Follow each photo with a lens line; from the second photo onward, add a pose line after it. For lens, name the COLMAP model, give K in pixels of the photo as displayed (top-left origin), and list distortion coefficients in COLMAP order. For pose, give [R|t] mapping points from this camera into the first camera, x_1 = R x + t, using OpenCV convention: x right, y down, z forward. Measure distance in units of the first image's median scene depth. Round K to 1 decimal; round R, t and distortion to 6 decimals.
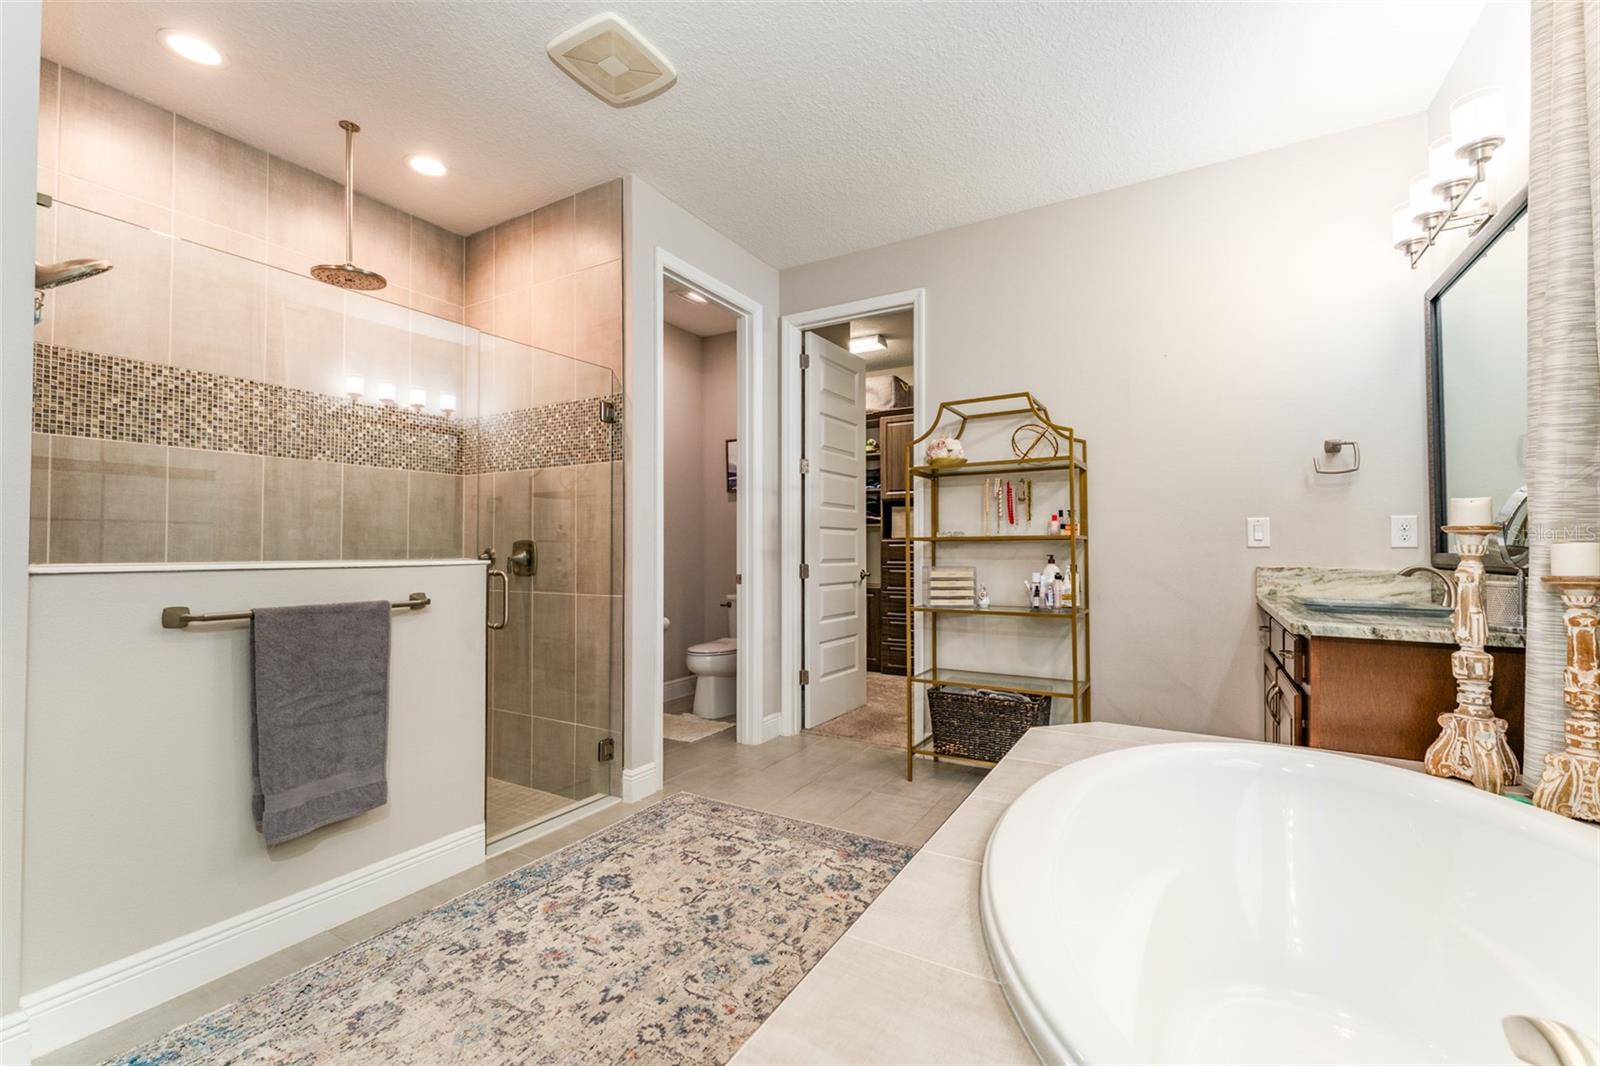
lens RADIAL K [[672.3, 0, 808.0], [0, 672.3, 538.8], [0, 0, 1]] dist [0.001753, 0.000109]
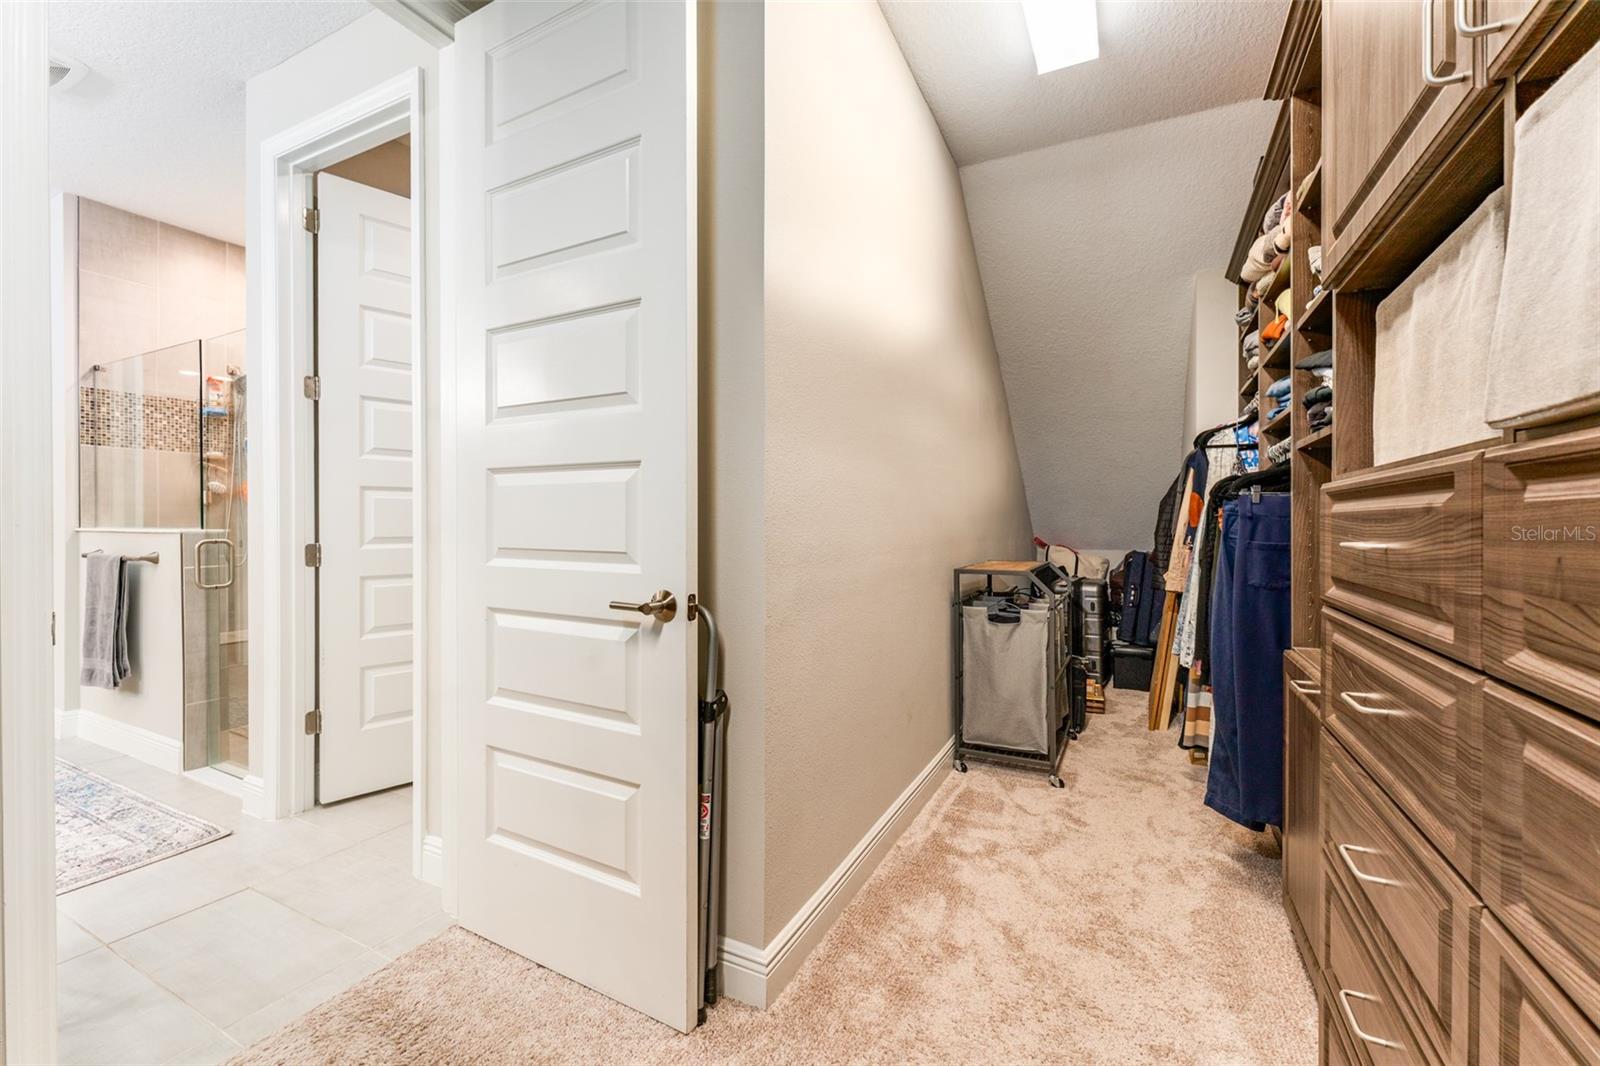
lens RADIAL K [[653.6, 0, 799.9], [0, 653.6, 529.5], [0, 0, 1]] dist [0.000579, 0.000307]
pose [[0.062185, 0.008646, -0.998027, 0.867564], [0.015687, 0.999830, 0.009639, 0.035218], [0.997941, -0.016255, 0.062039, 2.298265]]
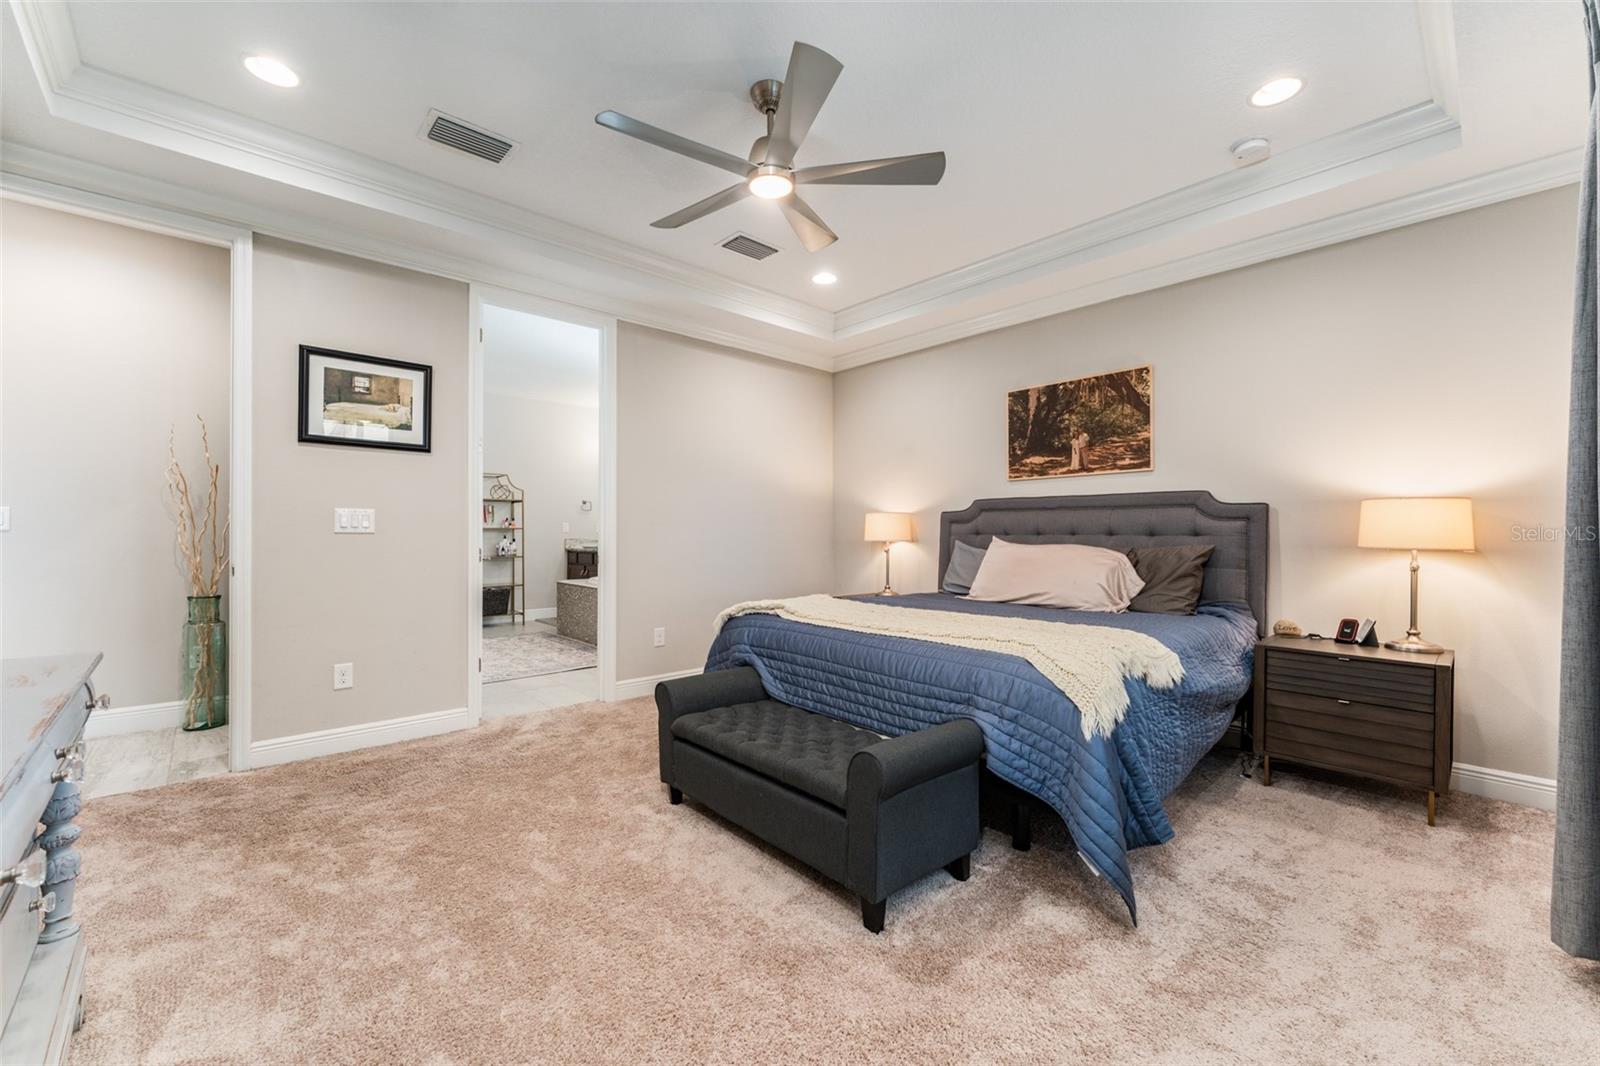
lens RADIAL K [[653.6, 0, 799.9], [0, 653.6, 529.5], [0, 0, 1]] dist [0.000579, 0.000307]
pose [[0.321741, 0.002212, 0.946825, -2.456712], [-0.017958, 0.999832, 0.003766, -0.041839], [-0.946657, -0.018215, 0.321726, -1.330704]]
